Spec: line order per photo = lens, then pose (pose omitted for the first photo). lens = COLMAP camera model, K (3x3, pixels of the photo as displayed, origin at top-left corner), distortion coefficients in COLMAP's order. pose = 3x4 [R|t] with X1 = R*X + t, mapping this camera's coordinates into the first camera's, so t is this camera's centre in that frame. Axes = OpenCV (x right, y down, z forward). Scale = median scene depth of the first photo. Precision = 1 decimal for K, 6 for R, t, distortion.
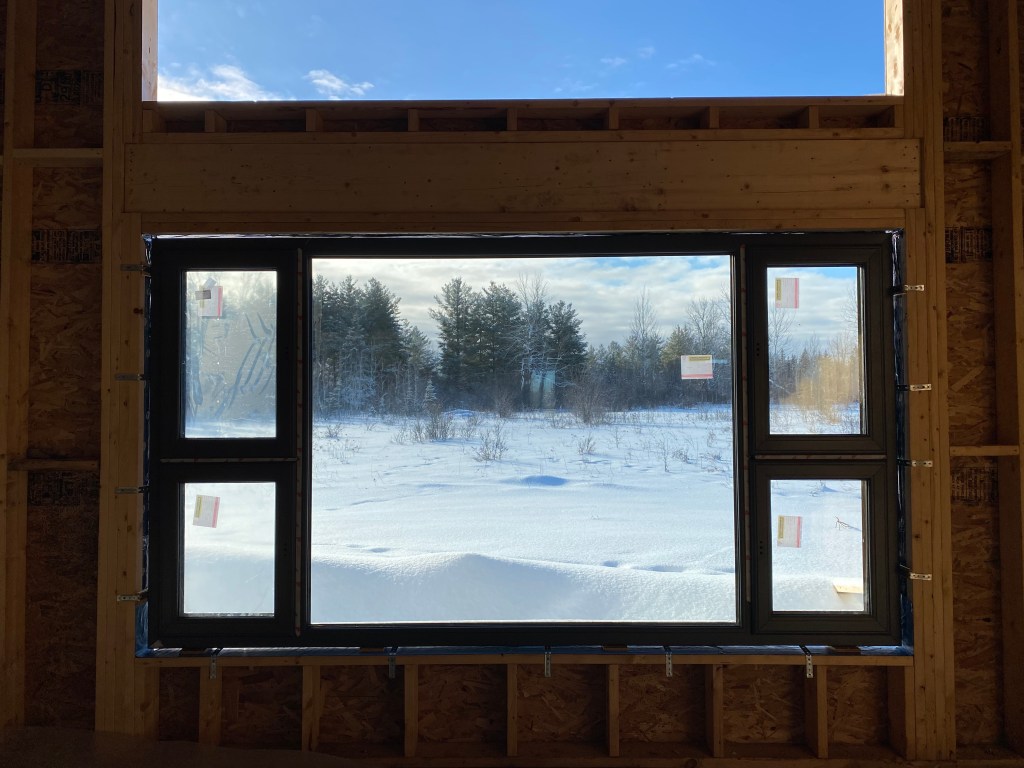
lens RADIAL K [[768.8, 0, 512.0], [0, 768.8, 384.0], [0, 0, 1]] dist [0.008516, 0.000765]
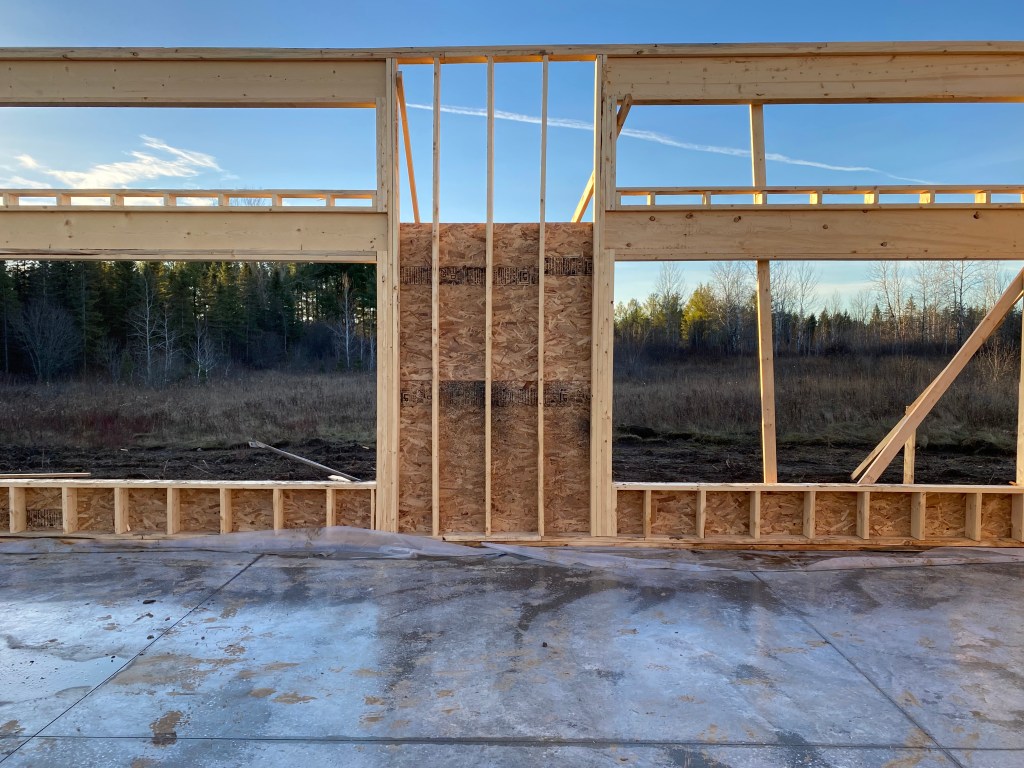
lens RADIAL K [[768.8, 0, 512.0], [0, 768.8, 384.0], [0, 0, 1]] dist [0.008516, 0.000765]
pose [[0.999625, 0.014688, -0.023106, -0.659841], [-0.013324, 0.998221, 0.058117, -0.003929], [0.023919, -0.057787, 0.998042, -0.853444]]
